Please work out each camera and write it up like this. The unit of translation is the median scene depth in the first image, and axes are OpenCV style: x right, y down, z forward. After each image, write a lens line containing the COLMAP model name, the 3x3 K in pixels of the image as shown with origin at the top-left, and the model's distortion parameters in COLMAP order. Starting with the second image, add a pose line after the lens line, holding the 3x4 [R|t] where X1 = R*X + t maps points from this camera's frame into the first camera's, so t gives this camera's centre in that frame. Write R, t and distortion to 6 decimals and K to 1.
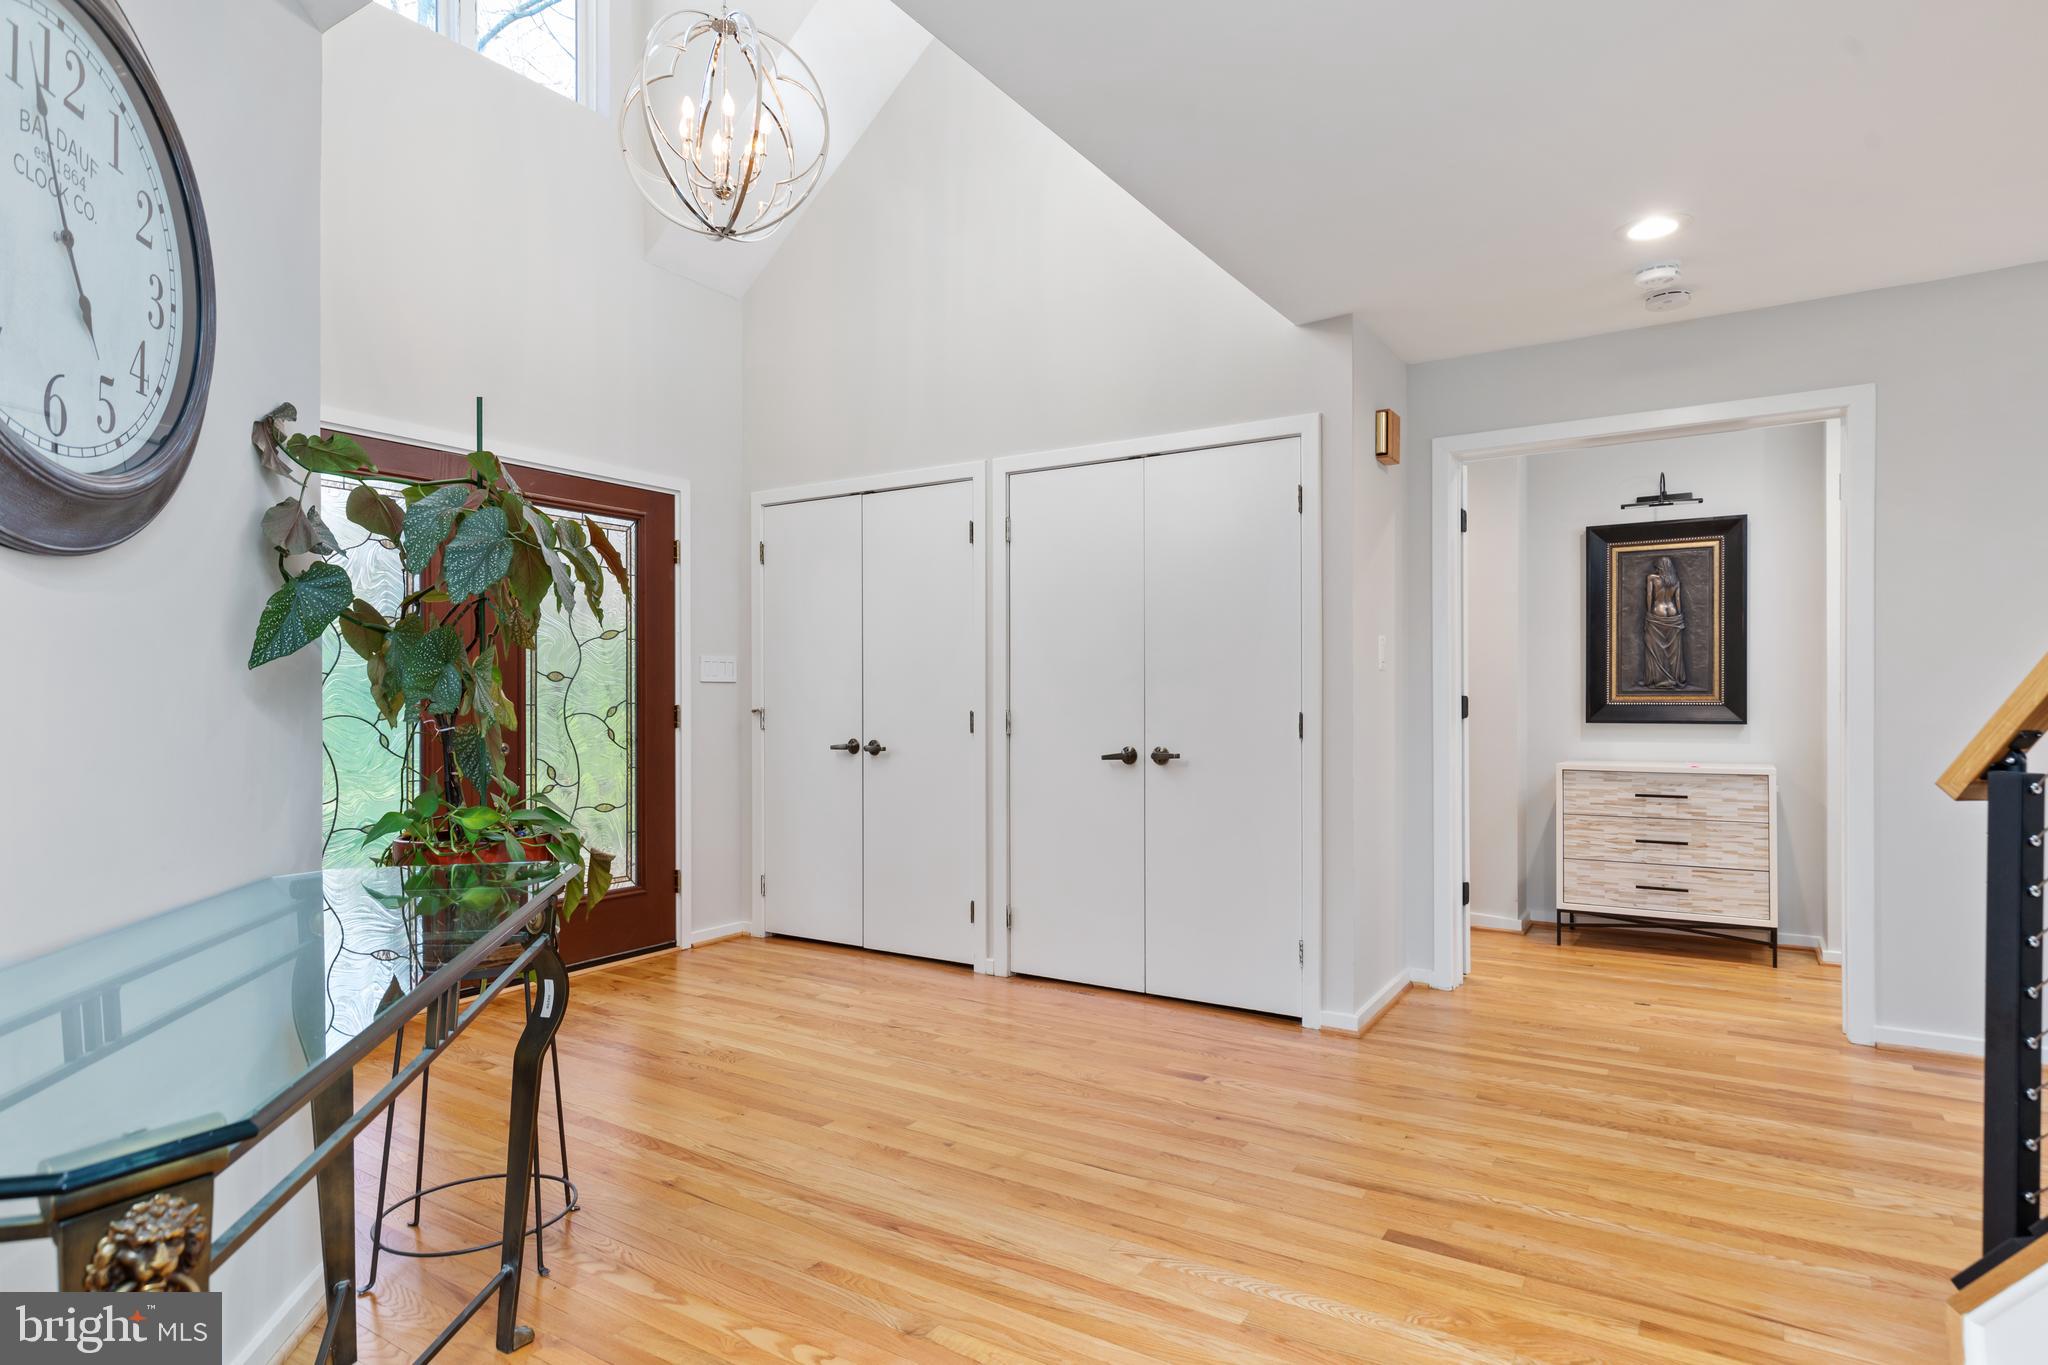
lens RADIAL K [[1114.9, 0, 1033.8], [0, 1114.9, 694.4], [0, 0, 1]] dist [-0.001867, -0.000438]
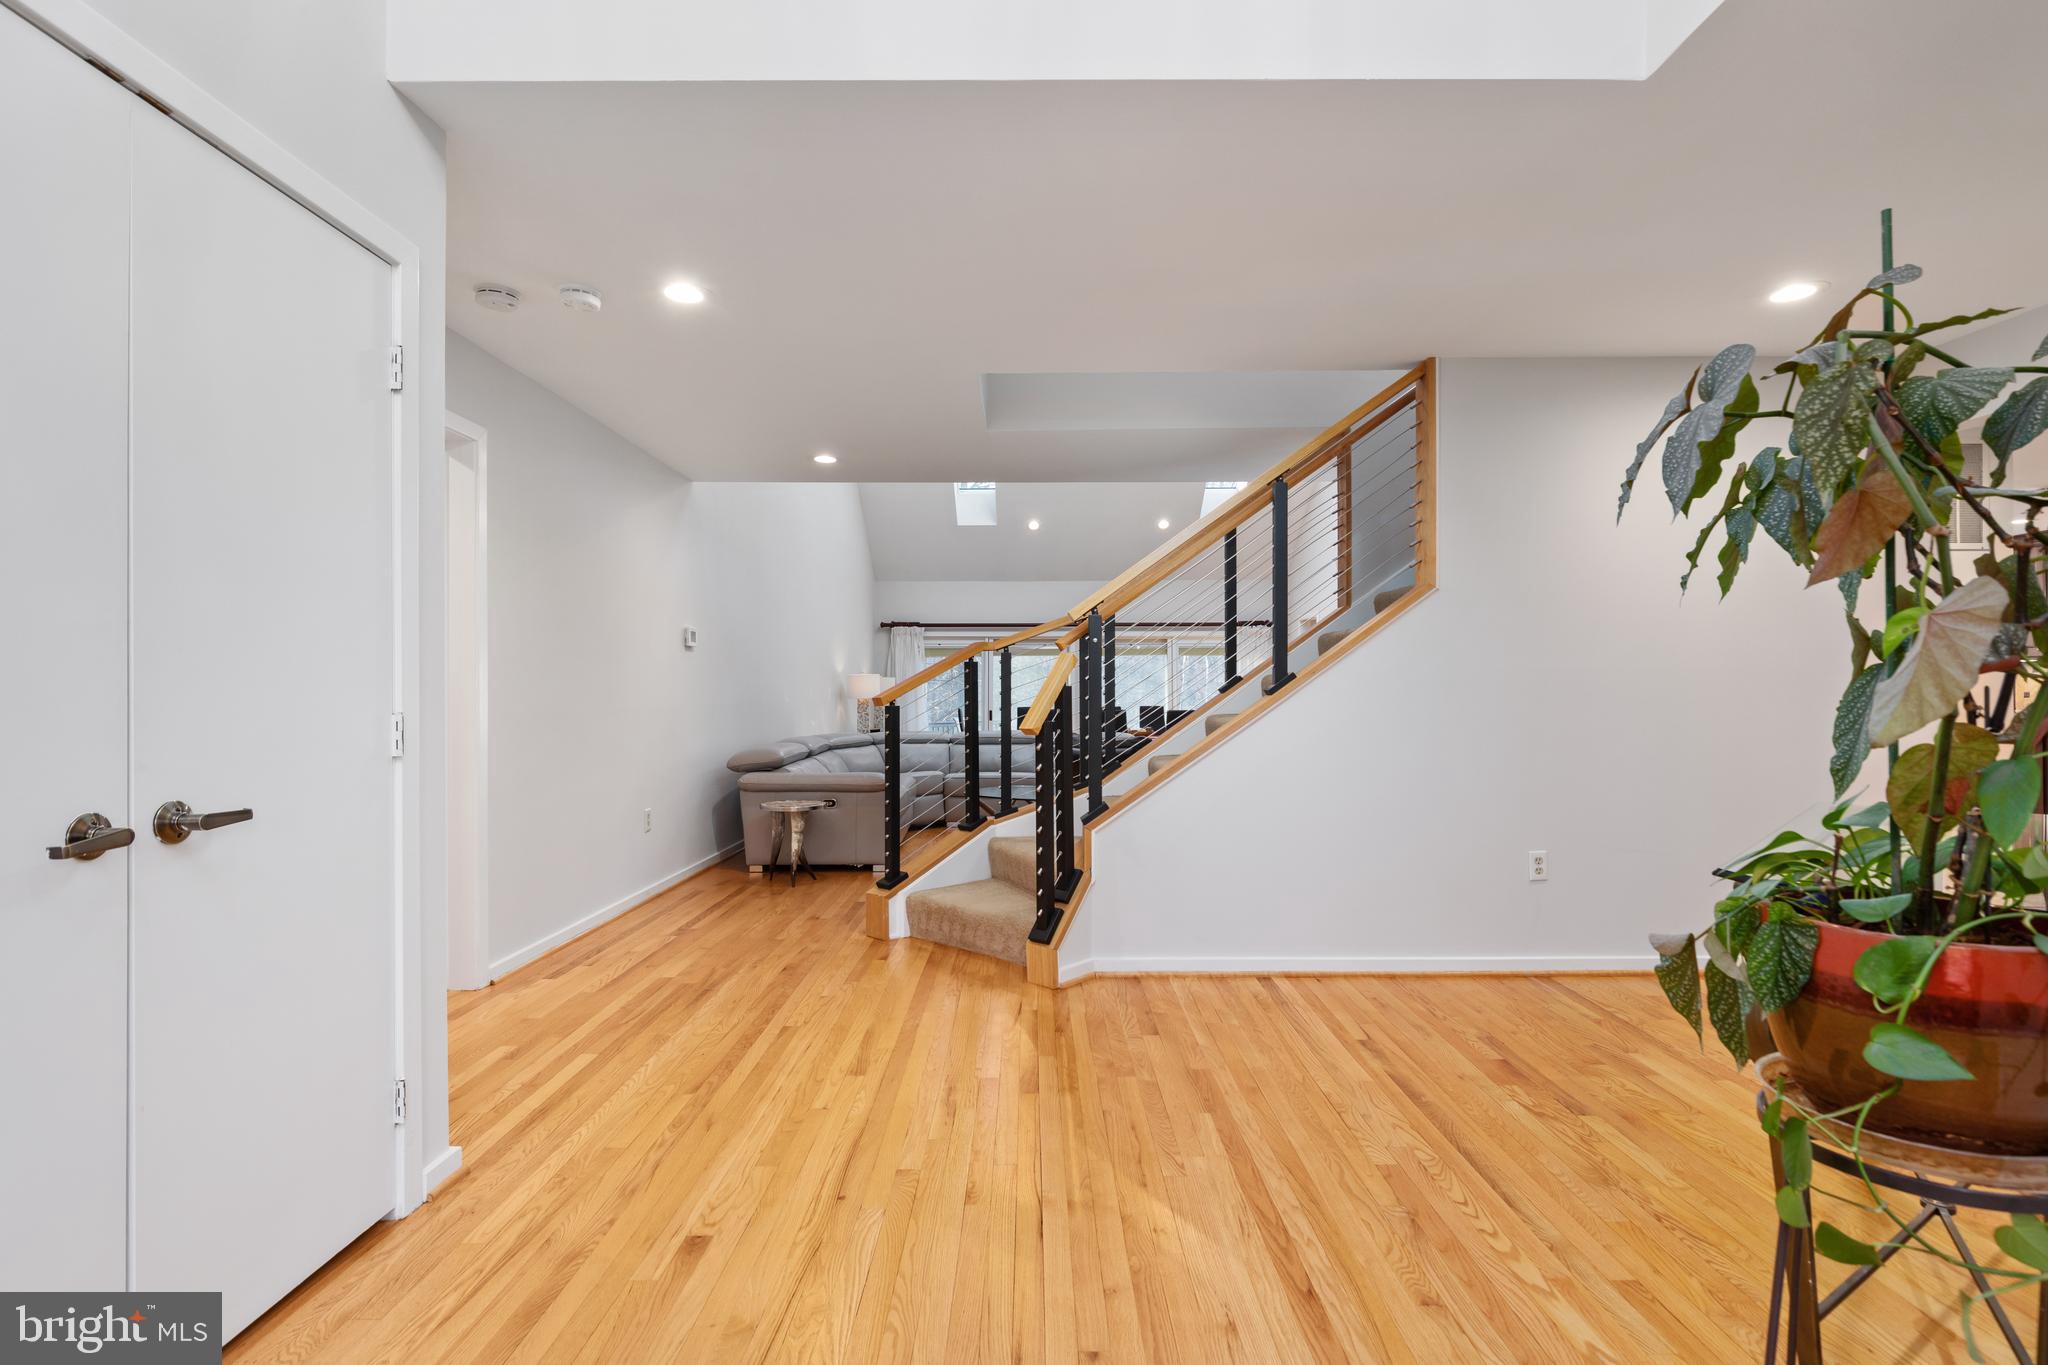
lens RADIAL K [[975.9, 0, 1038.2], [0, 975.9, 685.4], [0, 0, 1]] dist [0.001466, -0.000019]
pose [[-0.545823, 0.009441, 0.837847, -0.497081], [-0.001846, 0.999921, -0.012470, 0.010323], [-0.837898, -0.008353, -0.545762, 1.216589]]
